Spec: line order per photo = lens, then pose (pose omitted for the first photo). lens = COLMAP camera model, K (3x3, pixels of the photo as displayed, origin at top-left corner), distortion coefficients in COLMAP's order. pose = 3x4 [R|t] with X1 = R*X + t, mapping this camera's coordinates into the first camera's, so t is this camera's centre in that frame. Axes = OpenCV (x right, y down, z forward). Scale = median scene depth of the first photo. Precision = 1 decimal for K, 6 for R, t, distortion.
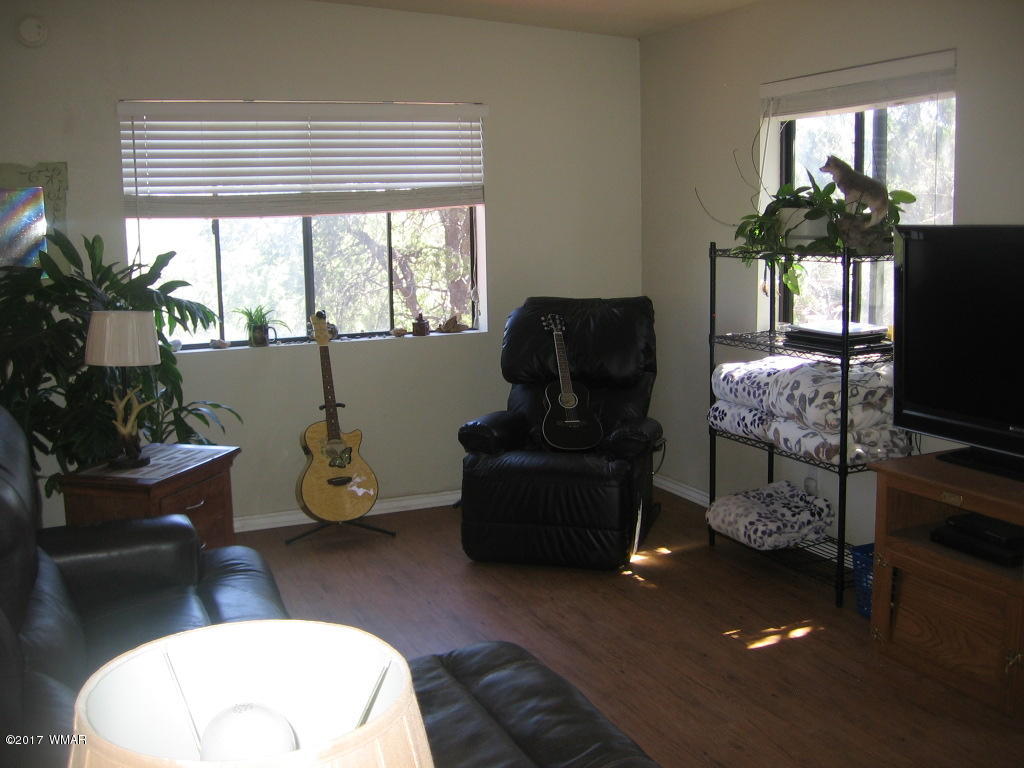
lens RADIAL K [[1075.5, 0, 505.0], [0, 1075.5, 382.7], [0, 0, 1]] dist [-0.141071, 0.080284]
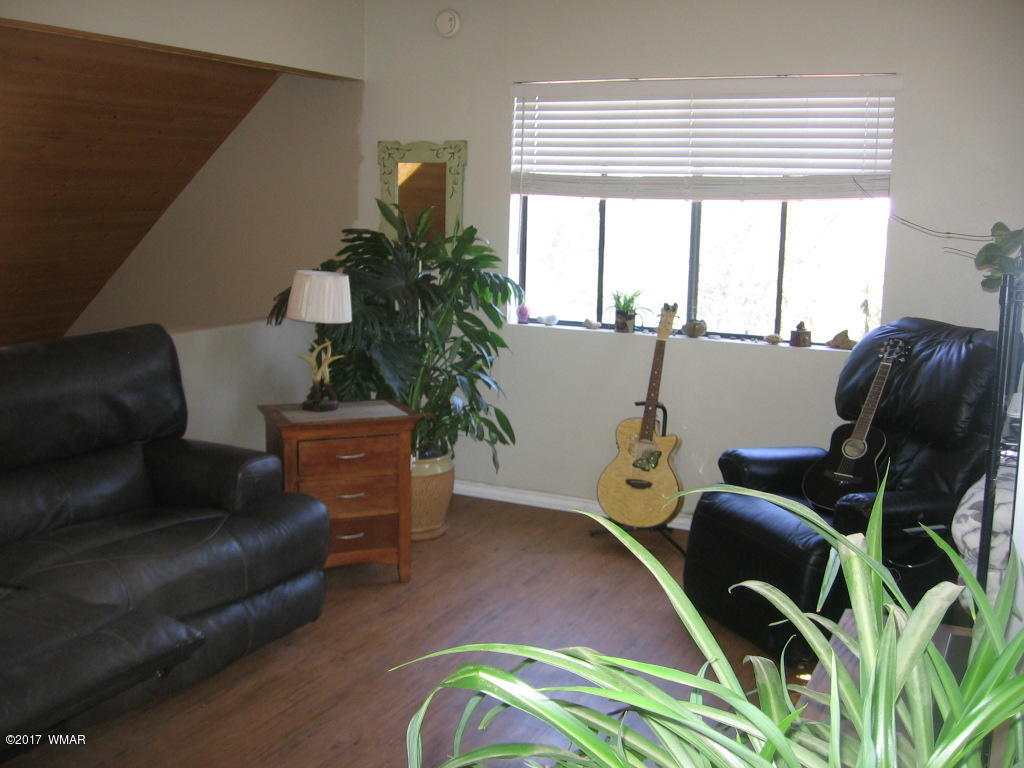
lens RADIAL K [[1075.5, 0, 505.0], [0, 1075.5, 382.7], [0, 0, 1]] dist [-0.141071, 0.080284]
pose [[0.629721, 0.165364, -0.759016, 0.458510], [-0.151554, 0.984457, 0.088743, -0.059531], [0.761894, 0.059149, 0.644995, 0.290974]]
